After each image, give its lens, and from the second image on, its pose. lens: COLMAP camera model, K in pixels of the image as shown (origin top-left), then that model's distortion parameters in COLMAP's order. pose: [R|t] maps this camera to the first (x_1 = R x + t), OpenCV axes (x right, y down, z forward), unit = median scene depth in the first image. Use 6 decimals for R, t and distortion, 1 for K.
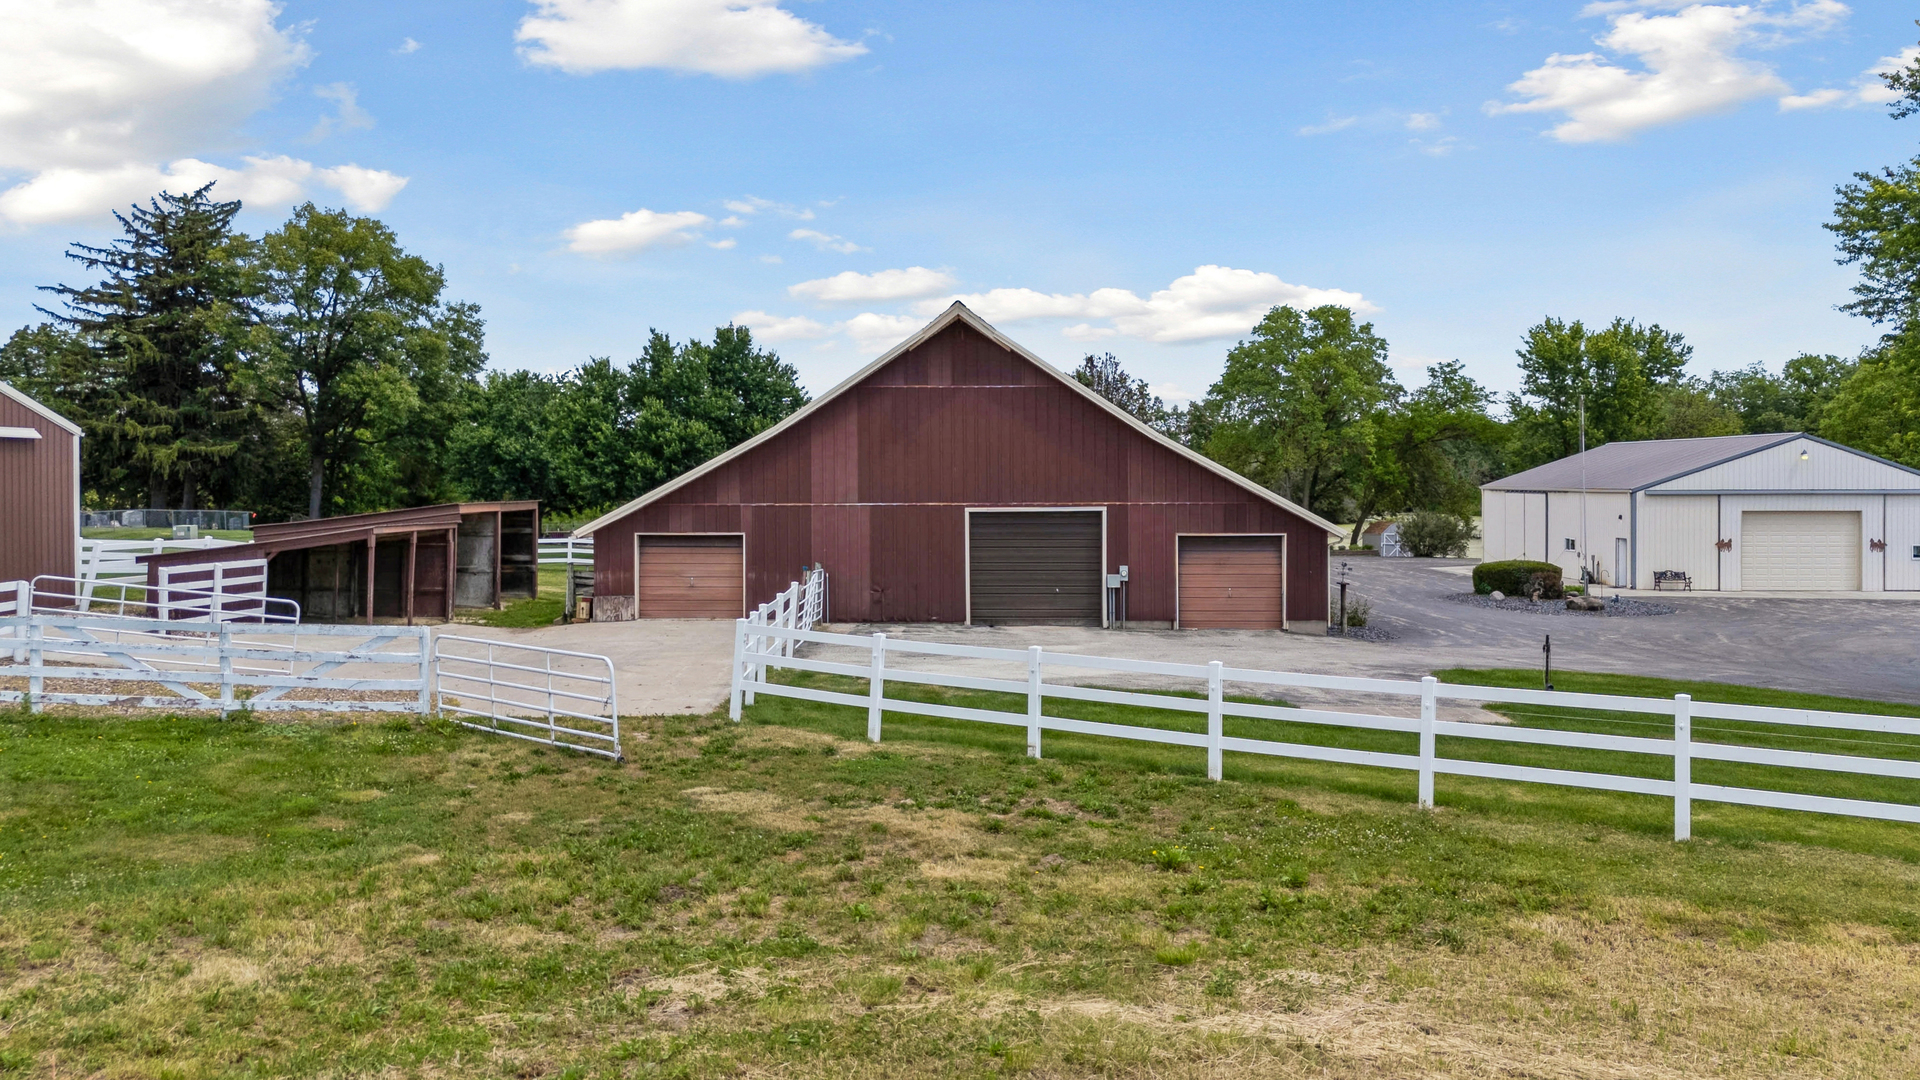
lens RADIAL K [[1447.4, 0, 964.6], [0, 1447.4, 488.0], [0, 0, 1]] dist [0.071659, -0.061487]
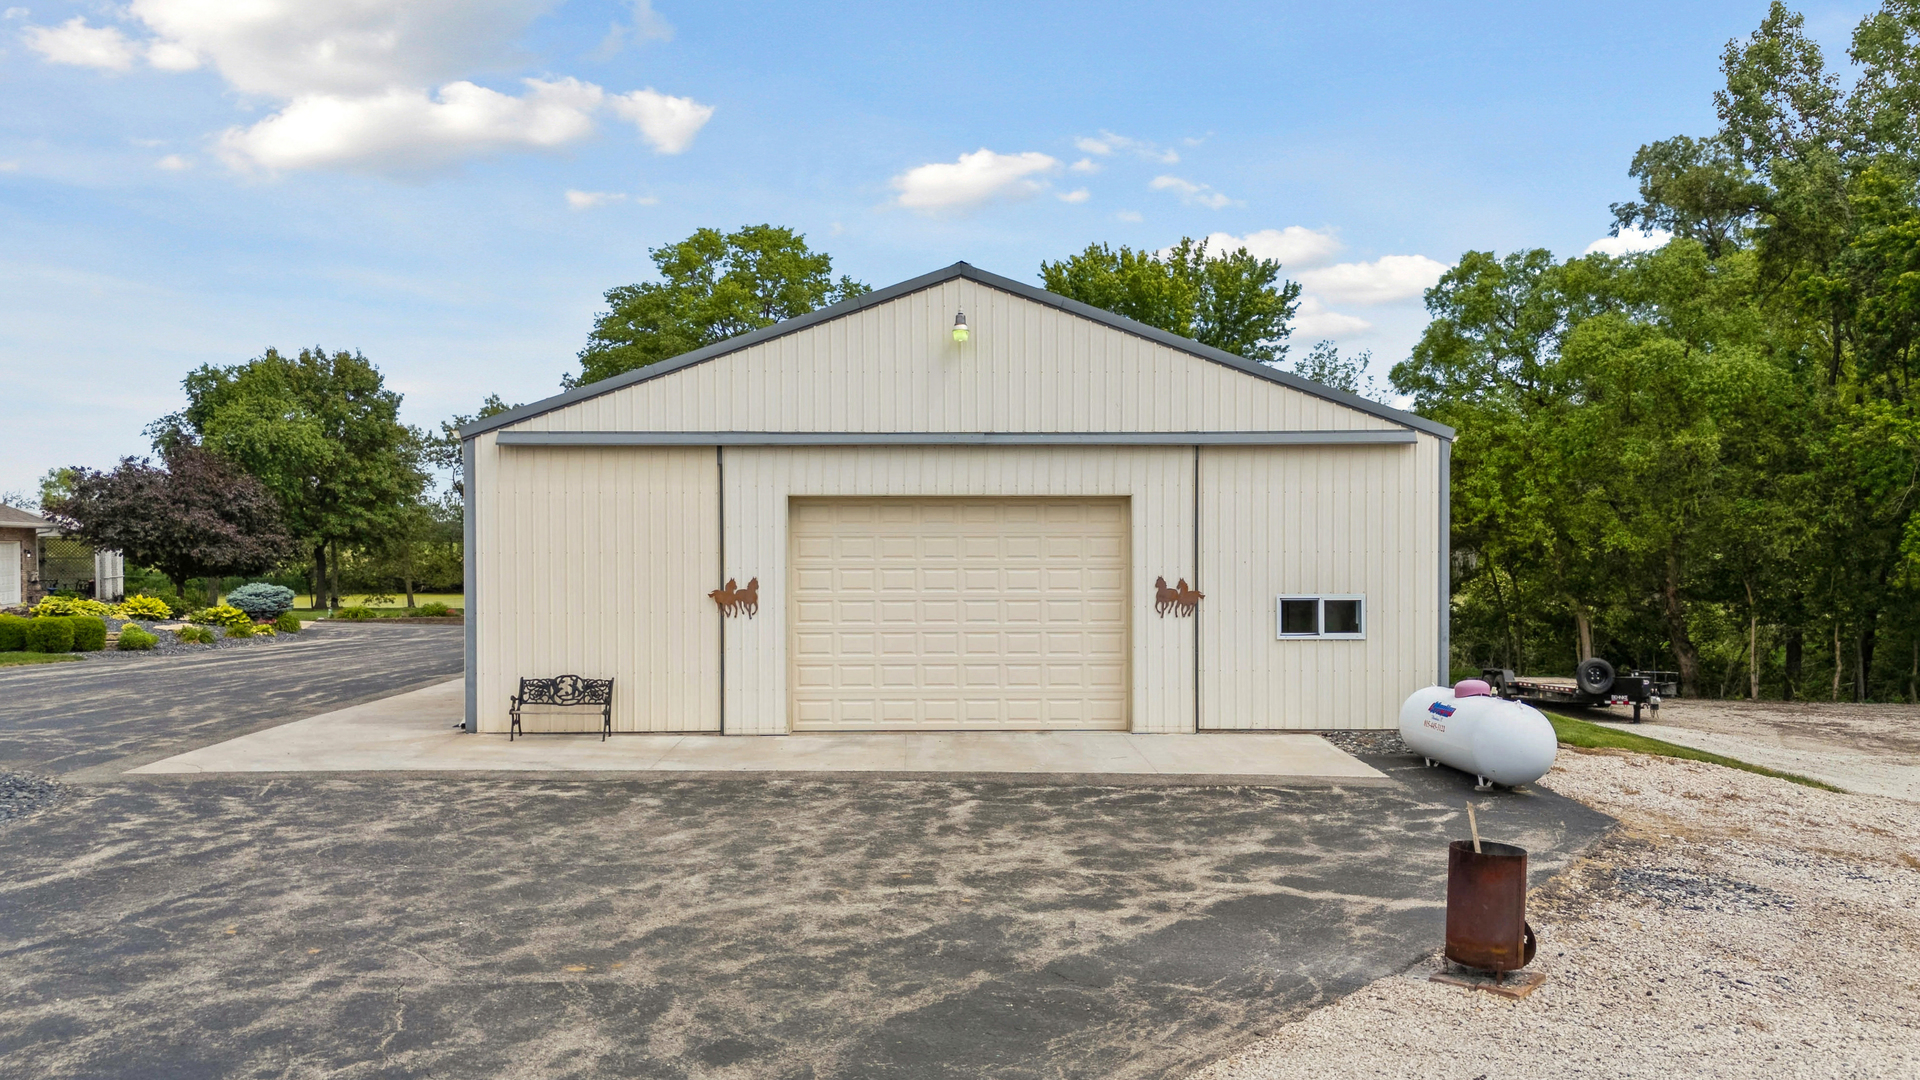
lens RADIAL K [[1356.4, 0, 997.7], [0, 1356.4, 544.8], [0, 0, 1]] dist [0.003210, 0.000269]
pose [[0.998801, 0.000653, 0.048956, 0.334483], [-0.000893, 0.999988, 0.004878, 0.015110], [-0.048952, -0.004916, 0.998789, 0.410737]]
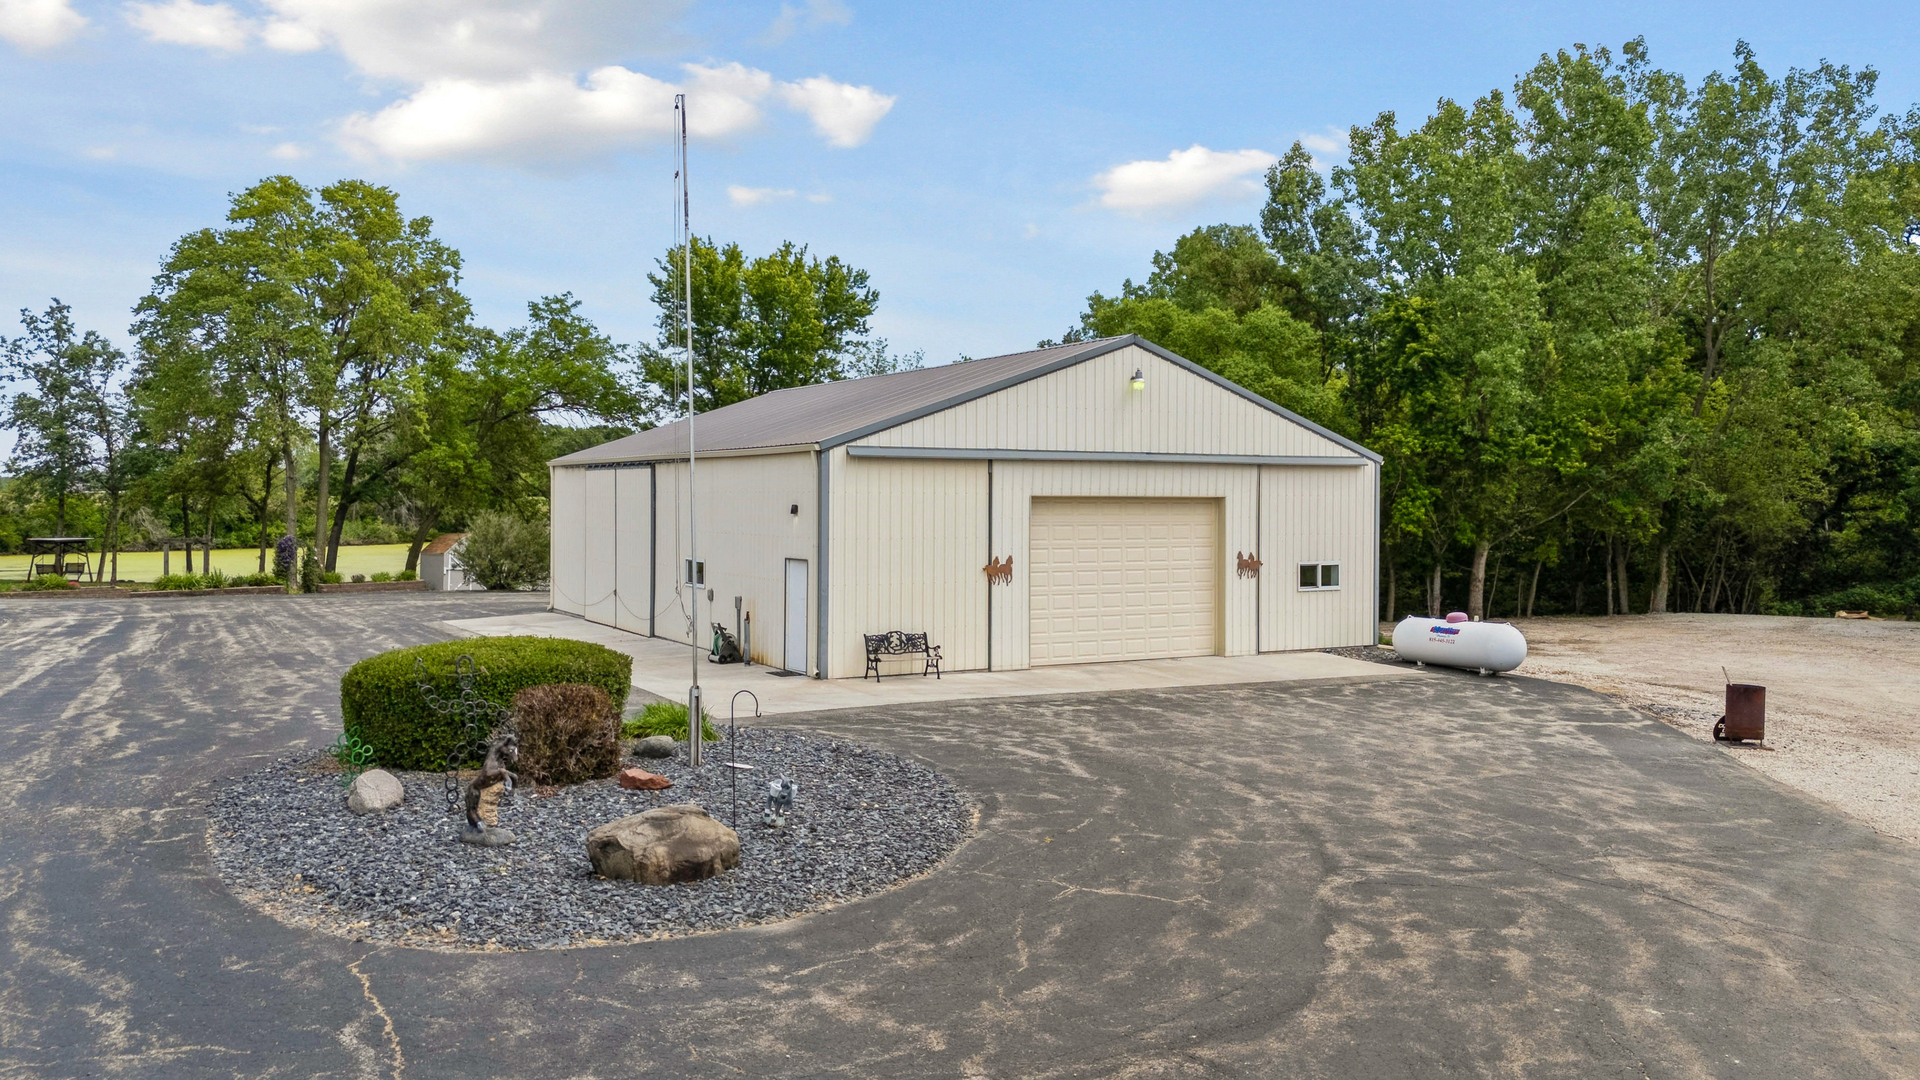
lens RADIAL K [[1403.8, 0, 957.0], [0, 1403.8, 530.3], [0, 0, 1]] dist [0.074244, -0.066188]
pose [[0.857253, -0.004413, 0.514876, 0.167367], [-0.003783, 0.999882, 0.014867, 0.011905], [-0.514881, -0.014693, 0.857136, 0.376691]]
